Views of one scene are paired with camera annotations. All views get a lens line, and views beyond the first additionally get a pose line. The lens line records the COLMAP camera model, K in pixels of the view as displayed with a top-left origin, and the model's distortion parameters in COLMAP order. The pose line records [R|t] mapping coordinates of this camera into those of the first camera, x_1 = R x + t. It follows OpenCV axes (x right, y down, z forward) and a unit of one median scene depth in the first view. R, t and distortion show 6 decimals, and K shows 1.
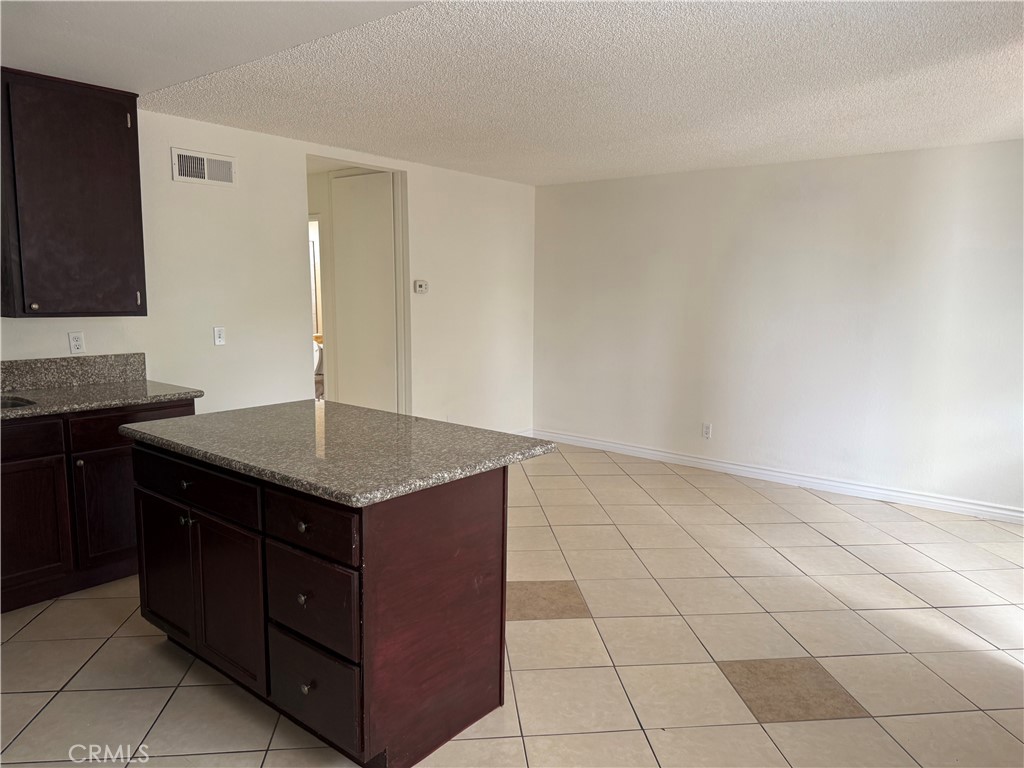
lens RADIAL K [[723.2, 0, 509.8], [0, 723.2, 391.1], [0, 0, 1]] dist [0.076887, -0.091532]
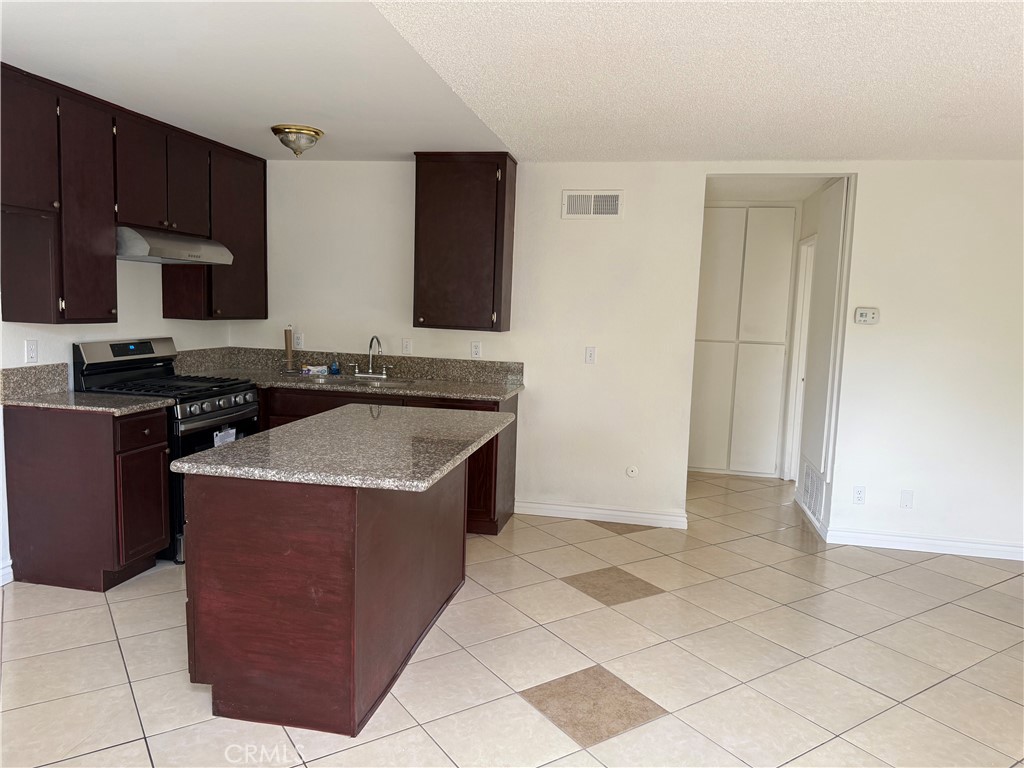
lens RADIAL K [[723.6, 0, 512.0], [0, 723.6, 384.0], [0, 0, 1]] dist [0.191017, -0.318750]
pose [[0.465169, 0.108605, -0.878535, 0.595916], [-0.152095, 0.987492, 0.041542, -0.068575], [0.872058, 0.114297, 0.475869, 0.438044]]
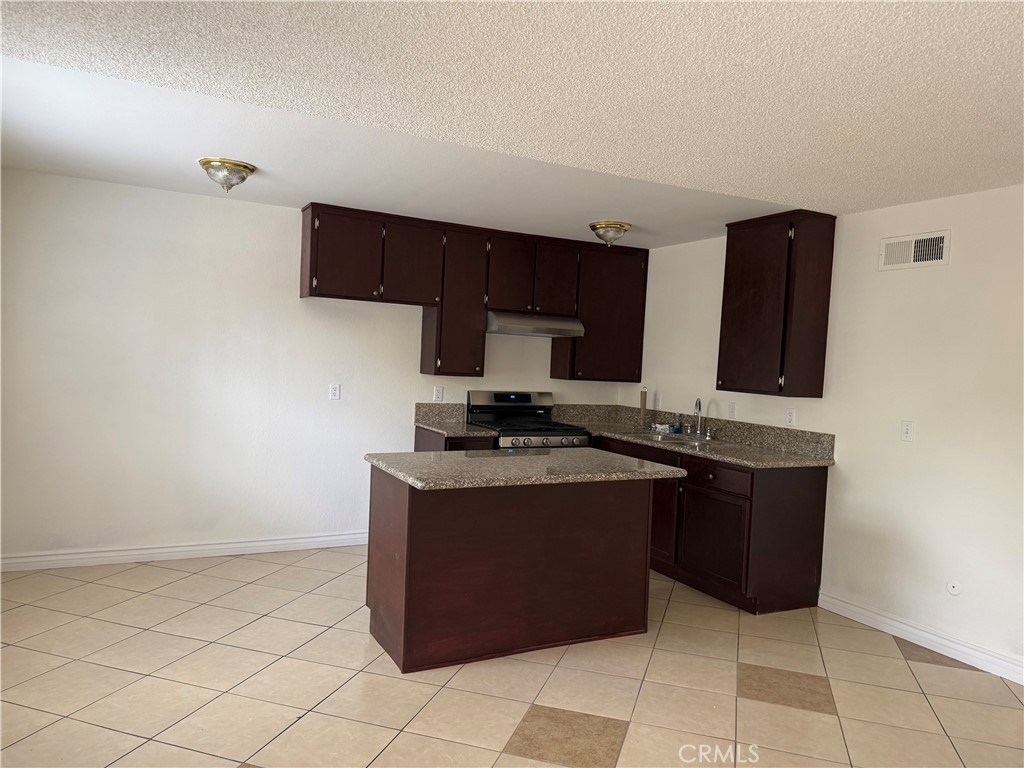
lens RADIAL K [[723.2, 0, 509.8], [0, 723.2, 391.1], [0, 0, 1]] dist [0.076887, -0.091532]
pose [[-0.406024, 0.016256, -0.913718, 0.720664], [-0.174020, 0.980172, 0.094766, -0.142739], [0.897141, 0.197482, -0.395144, 1.048584]]
